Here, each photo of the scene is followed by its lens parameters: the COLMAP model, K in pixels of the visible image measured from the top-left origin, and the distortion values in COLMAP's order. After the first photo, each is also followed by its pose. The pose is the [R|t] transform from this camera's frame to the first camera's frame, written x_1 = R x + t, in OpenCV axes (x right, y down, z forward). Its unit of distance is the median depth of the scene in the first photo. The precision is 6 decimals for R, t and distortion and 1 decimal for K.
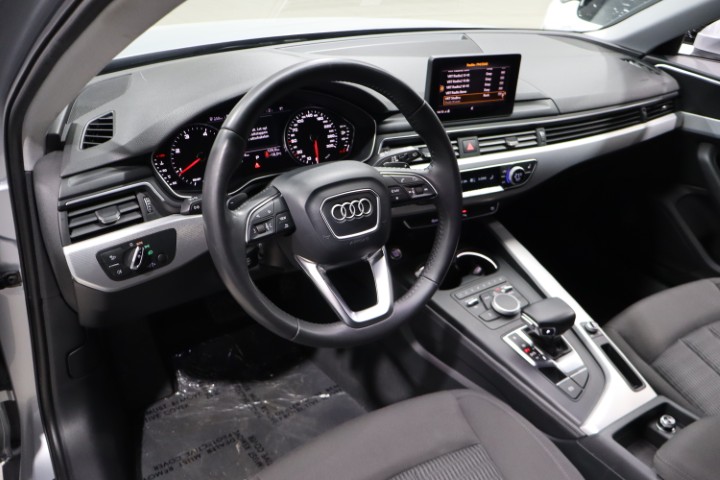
lens RADIAL K [[627.6, 0, 358.7], [0, 627.6, 240.7], [0, 0, 1]] dist [-0.029863, -0.007368]
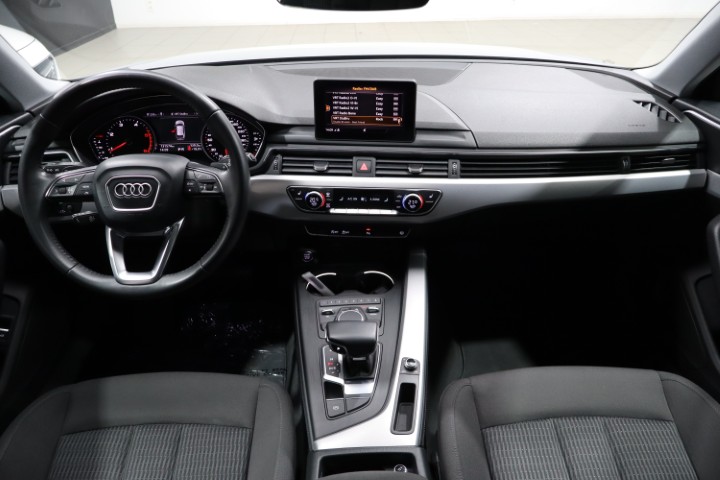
lens RADIAL K [[627.6, 0, 357.0], [0, 627.6, 237.2], [0, 0, 1]] dist [-0.029863, -0.007368]
pose [[0.847620, 0.188634, -0.495942, 0.731578], [-0.208454, 0.977907, 0.015681, -0.050712], [0.487943, 0.090089, 0.868214, 0.100737]]
